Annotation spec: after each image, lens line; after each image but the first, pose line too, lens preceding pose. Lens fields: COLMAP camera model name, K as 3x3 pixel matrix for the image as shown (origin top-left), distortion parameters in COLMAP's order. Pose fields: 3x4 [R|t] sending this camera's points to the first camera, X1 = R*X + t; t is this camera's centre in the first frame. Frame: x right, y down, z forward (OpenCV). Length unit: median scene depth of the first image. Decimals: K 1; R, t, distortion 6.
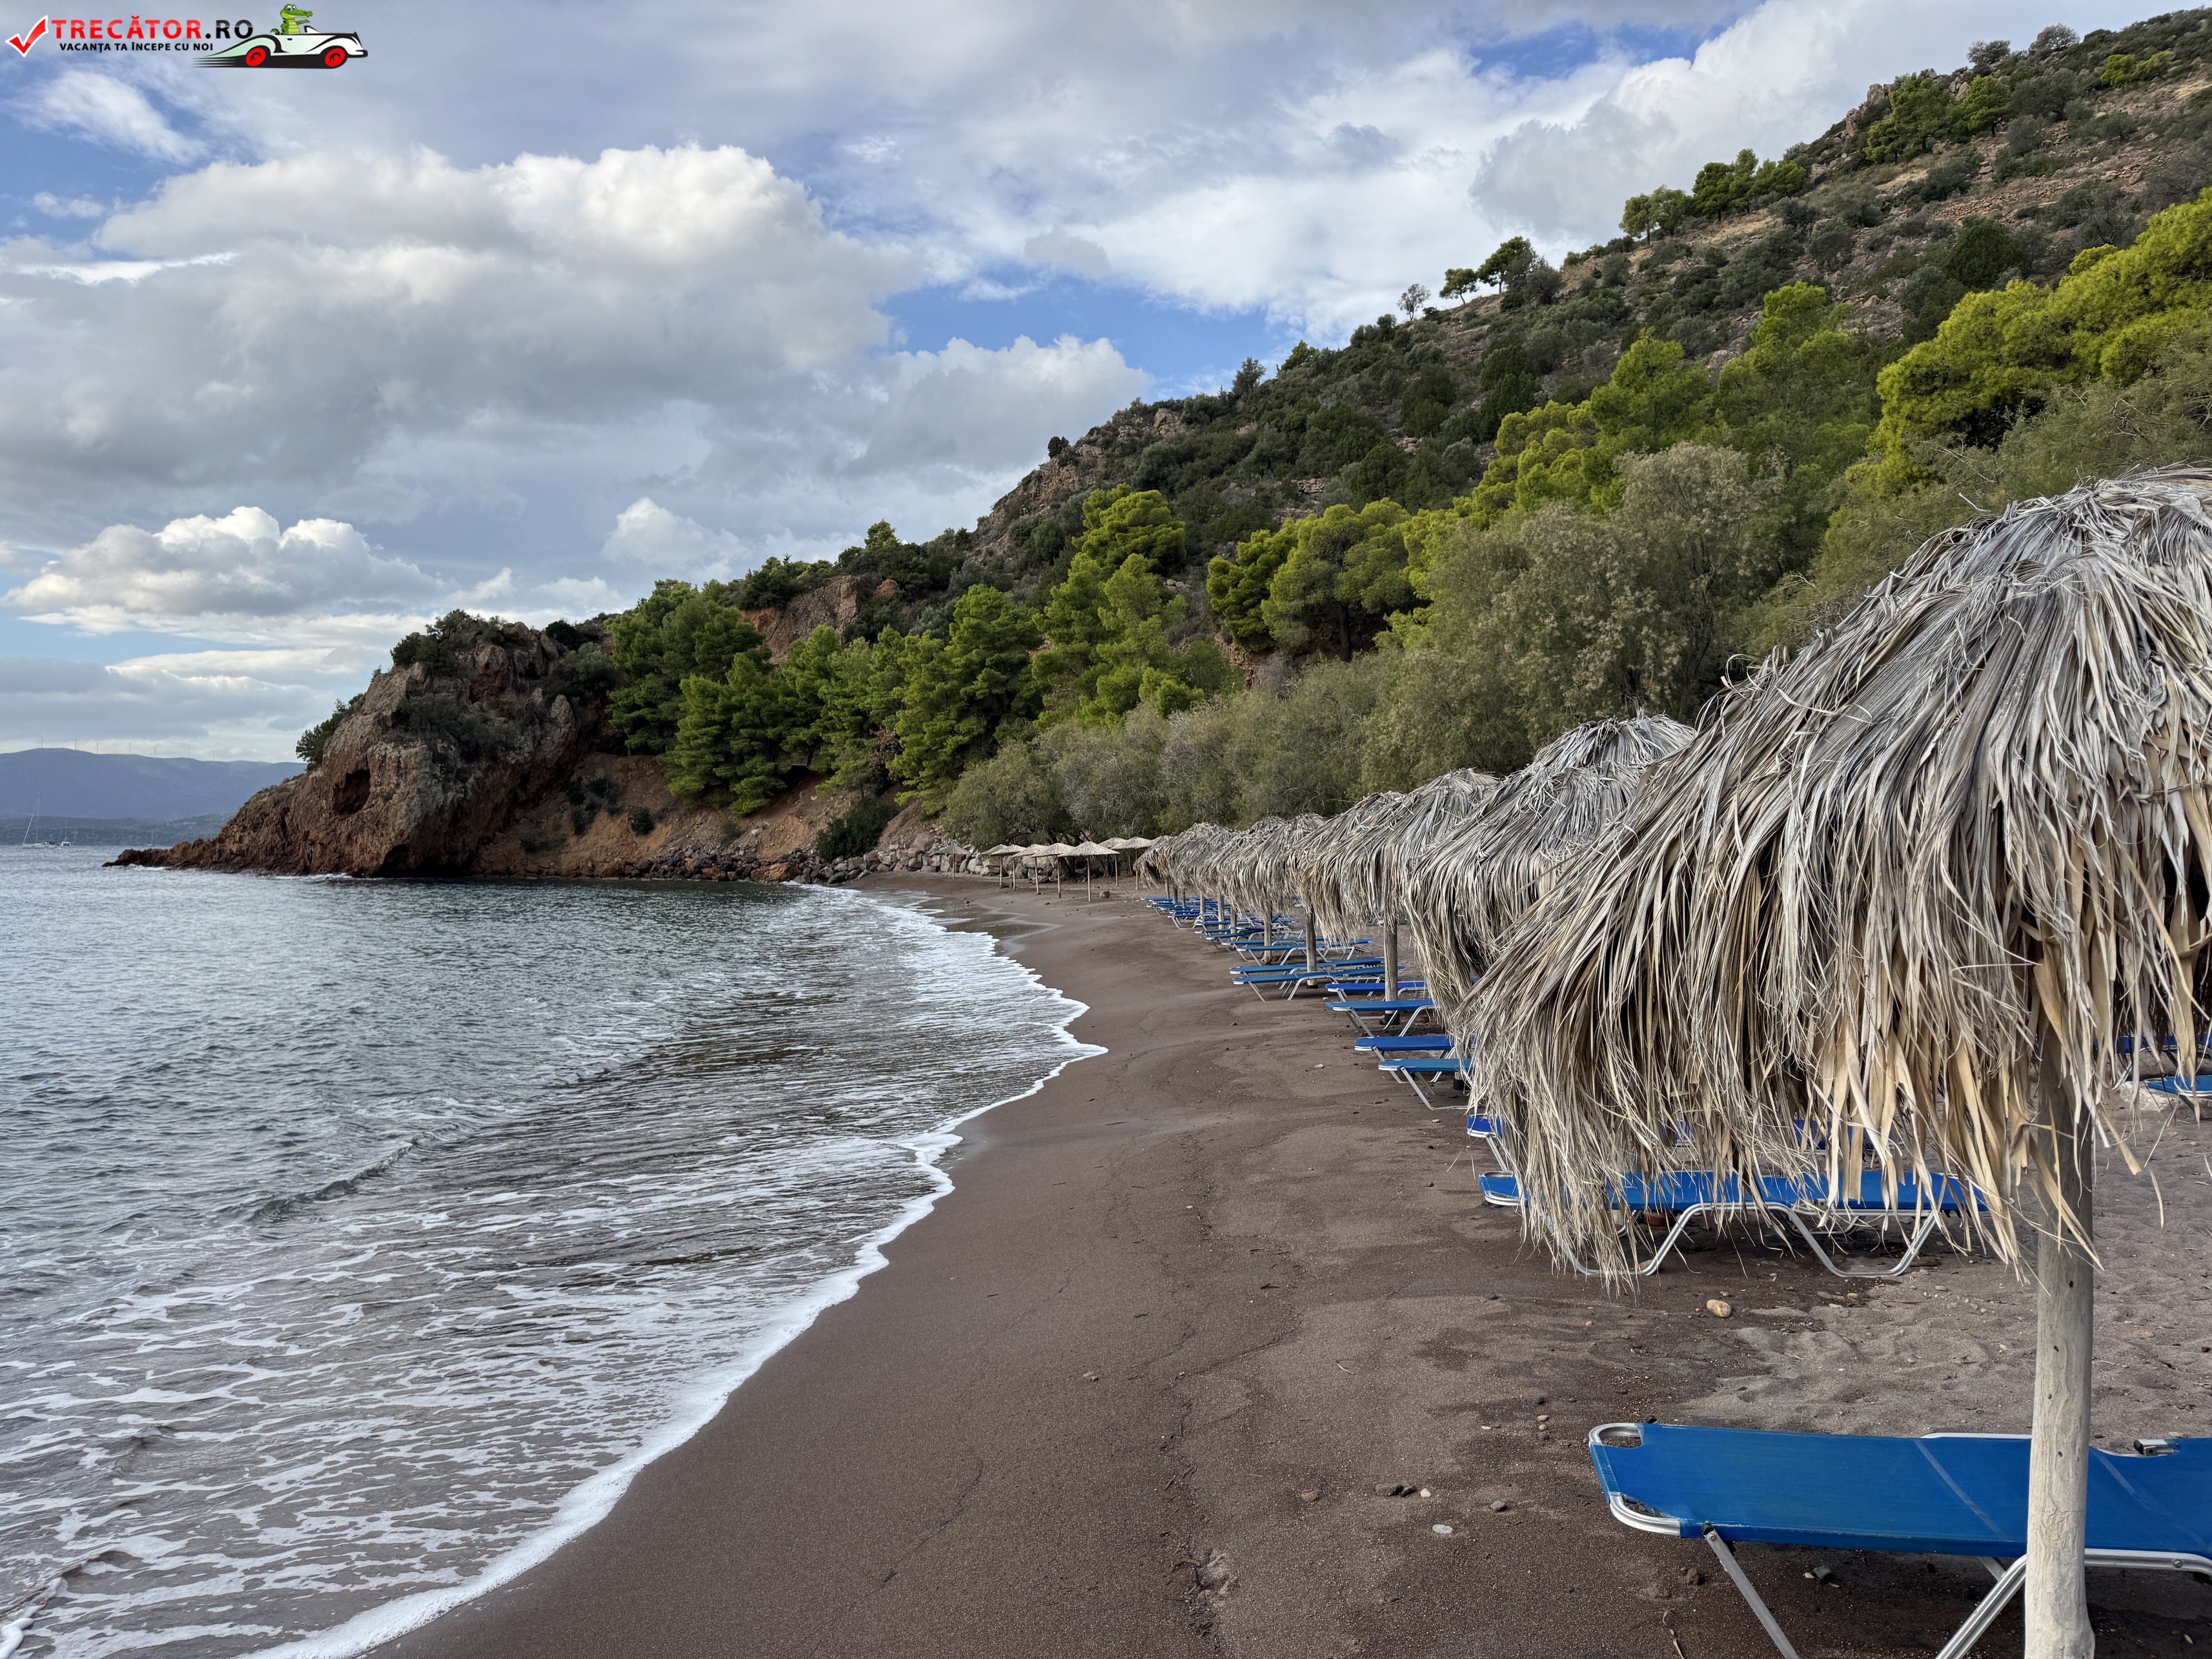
lens RADIAL K [[1607.5, 0, 1123.9], [0, 1607.5, 813.3], [0, 0, 1]] dist [0.078601, -0.077379]
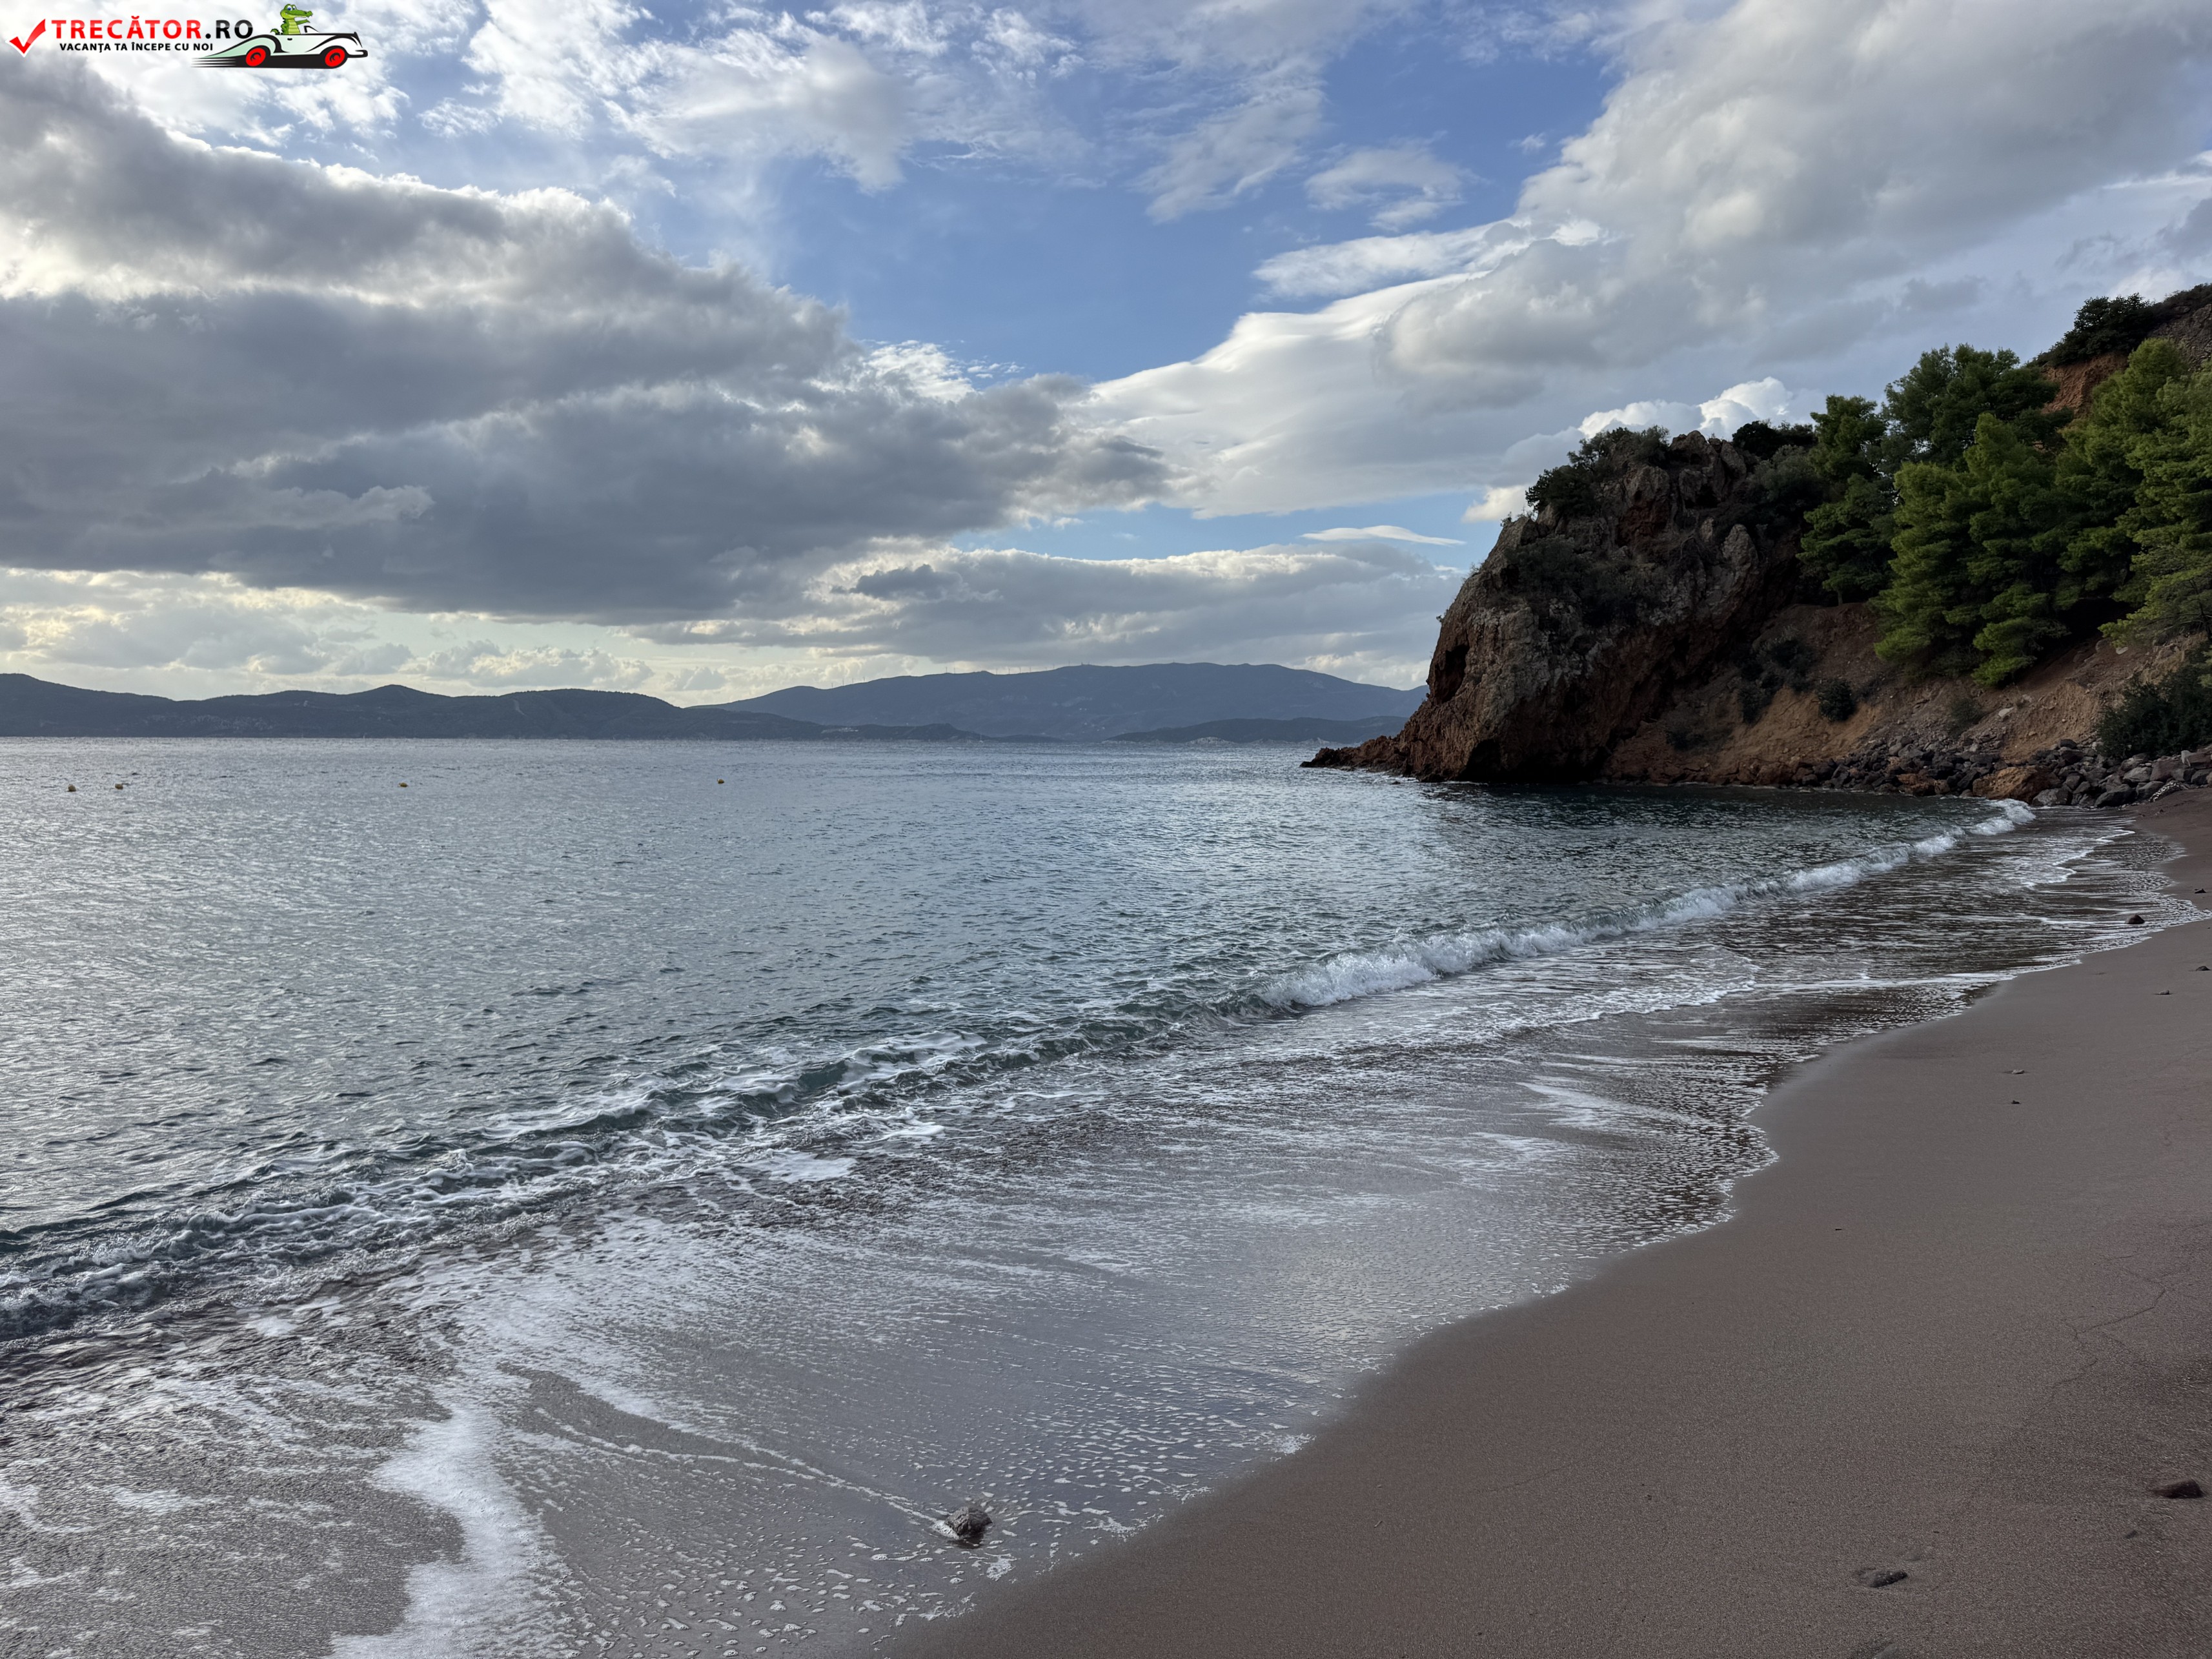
lens RADIAL K [[1607.5, 0, 1106.2], [0, 1607.5, 847.0], [0, 0, 1]] dist [0.078601, -0.077379]
pose [[0.657193, 0.041247, -0.752592, 0.009859], [0.022089, 0.997019, 0.073933, 0.008806], [0.753398, -0.065212, 0.654323, 0.343650]]
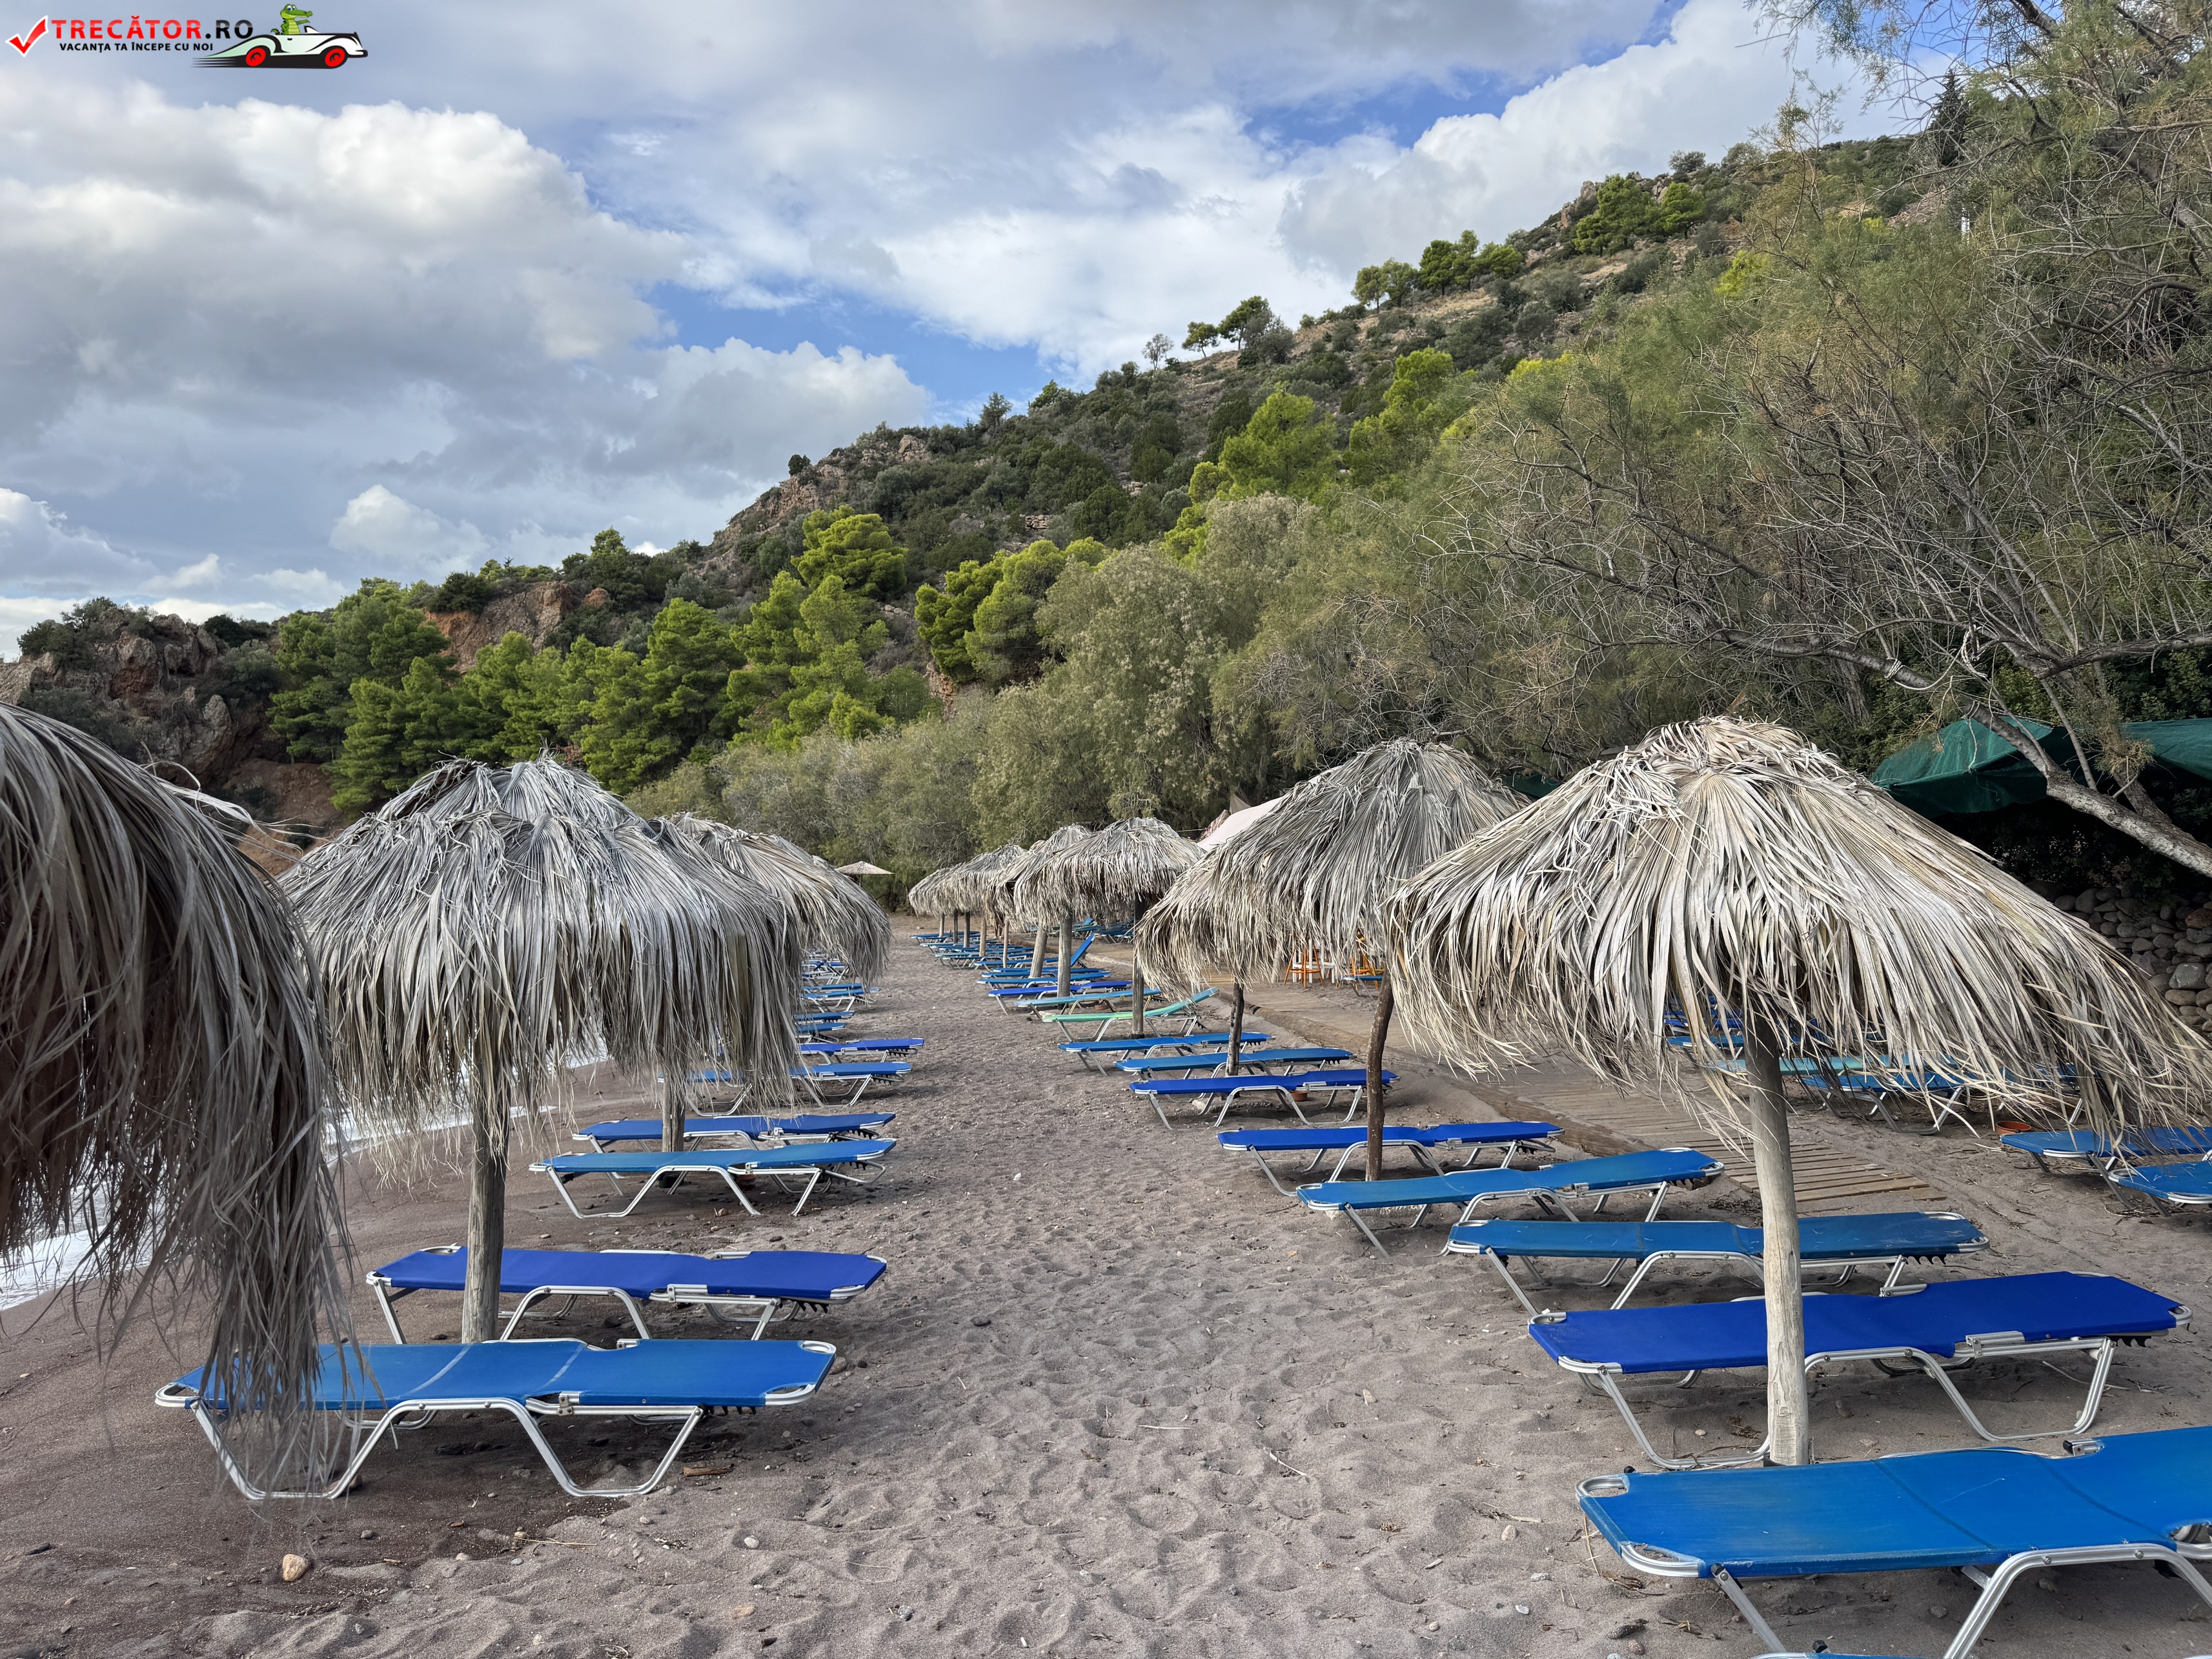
lens RADIAL K [[1607.5, 0, 1117.7], [0, 1607.5, 802.3], [0, 0, 1]] dist [0.078601, -0.077379]
pose [[0.988543, 0.035862, 0.146616, 0.027431], [-0.031988, 0.999076, -0.028697, -0.001469], [-0.147510, 0.023678, 0.988777, 0.009096]]
